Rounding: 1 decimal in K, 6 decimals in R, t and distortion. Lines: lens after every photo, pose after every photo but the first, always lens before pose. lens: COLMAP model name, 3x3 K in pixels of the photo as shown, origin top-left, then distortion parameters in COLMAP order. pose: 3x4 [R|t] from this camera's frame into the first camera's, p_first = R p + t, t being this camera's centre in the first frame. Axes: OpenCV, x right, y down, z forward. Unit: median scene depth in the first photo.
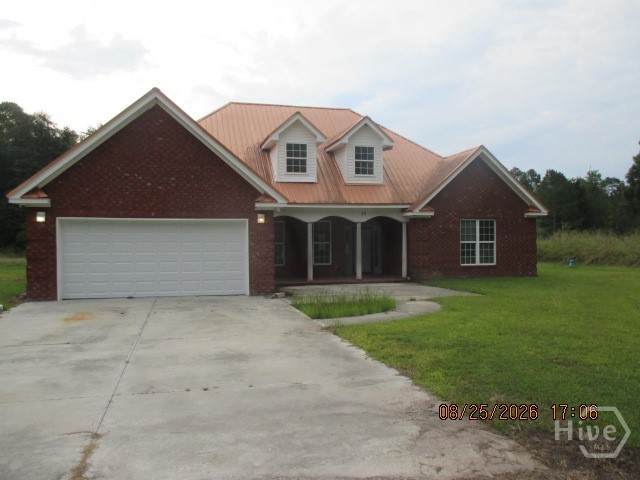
lens RADIAL K [[531.4, 0, 320.0], [0, 531.4, 240.0], [0, 0, 1]] dist [-0.002428, -0.003293]
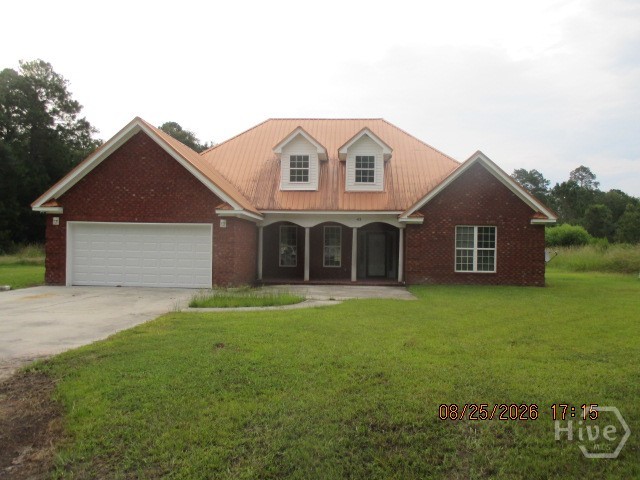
lens RADIAL K [[531.4, 0, 320.0], [0, 531.4, 240.0], [0, 0, 1]] dist [-0.002428, -0.003293]
pose [[0.951368, 0.016141, -0.307635, 0.334174], [-0.019005, 0.999799, -0.006314, -0.000734], [0.307471, 0.011854, 0.951484, -0.027889]]
